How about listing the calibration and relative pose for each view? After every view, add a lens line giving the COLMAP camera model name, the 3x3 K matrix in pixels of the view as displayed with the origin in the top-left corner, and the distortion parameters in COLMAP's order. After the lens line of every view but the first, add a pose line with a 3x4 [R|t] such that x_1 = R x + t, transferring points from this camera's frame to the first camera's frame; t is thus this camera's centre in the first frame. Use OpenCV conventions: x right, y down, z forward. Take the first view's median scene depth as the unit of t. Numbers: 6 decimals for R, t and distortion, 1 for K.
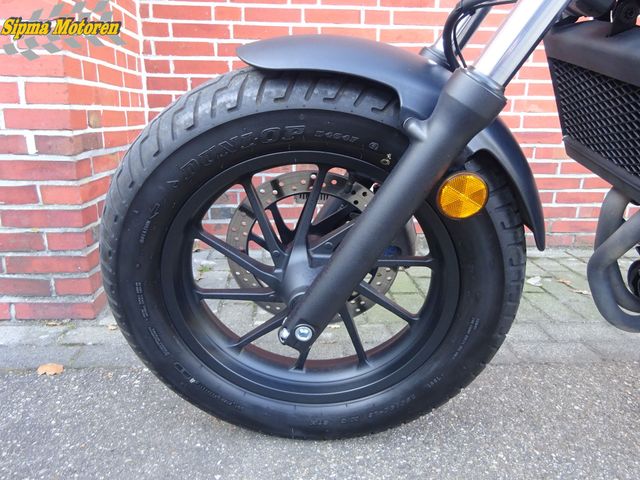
lens RADIAL K [[470.7, 0, 317.6], [0, 470.7, 240.2], [0, 0, 1]] dist [0.001215, -0.005630]
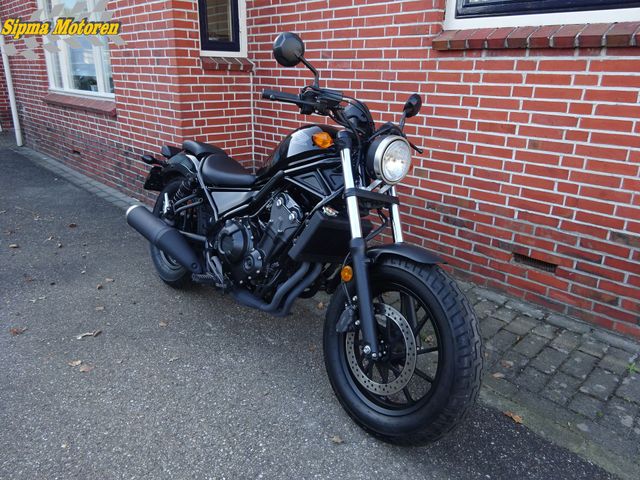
lens RADIAL K [[470.7, 0, 316.8], [0, 470.7, 239.9], [0, 0, 1]] dist [0.001215, -0.005630]
pose [[0.640901, 0.258869, -0.722657, 2.383383], [-0.206449, 0.964863, 0.162539, -0.404384], [0.739341, 0.045021, 0.671824, -0.418414]]
